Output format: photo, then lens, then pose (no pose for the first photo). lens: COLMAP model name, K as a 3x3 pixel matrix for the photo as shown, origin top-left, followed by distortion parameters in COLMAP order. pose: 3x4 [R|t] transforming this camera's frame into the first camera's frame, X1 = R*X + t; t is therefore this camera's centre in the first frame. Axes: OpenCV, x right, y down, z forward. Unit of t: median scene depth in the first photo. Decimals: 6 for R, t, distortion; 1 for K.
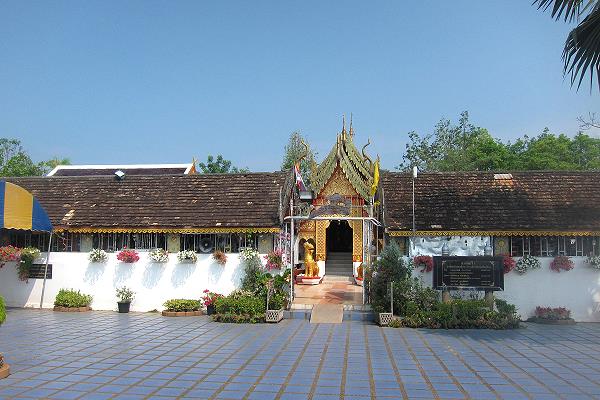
lens RADIAL K [[519.9, 0, 300.0], [0, 519.9, 200.0], [0, 0, 1]] dist [-0.003992, -0.000970]
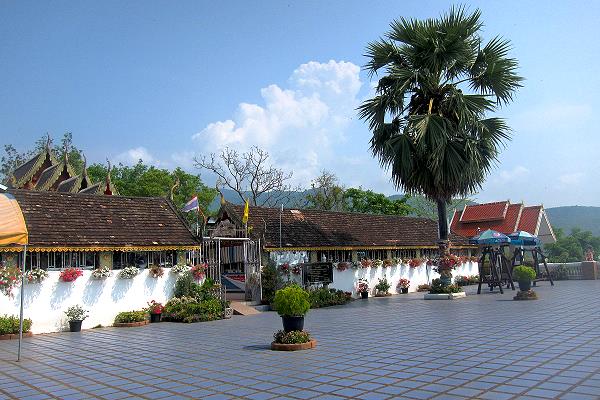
lens RADIAL K [[499.9, 0, 300.0], [0, 499.9, 200.0], [0, 0, 1]] dist [-0.001675, -0.001430]
pose [[0.617799, 0.068888, 0.783313, -0.830687], [-0.041134, 0.997623, -0.055293, 0.000321], [-0.785259, 0.001939, 0.619164, 0.068401]]
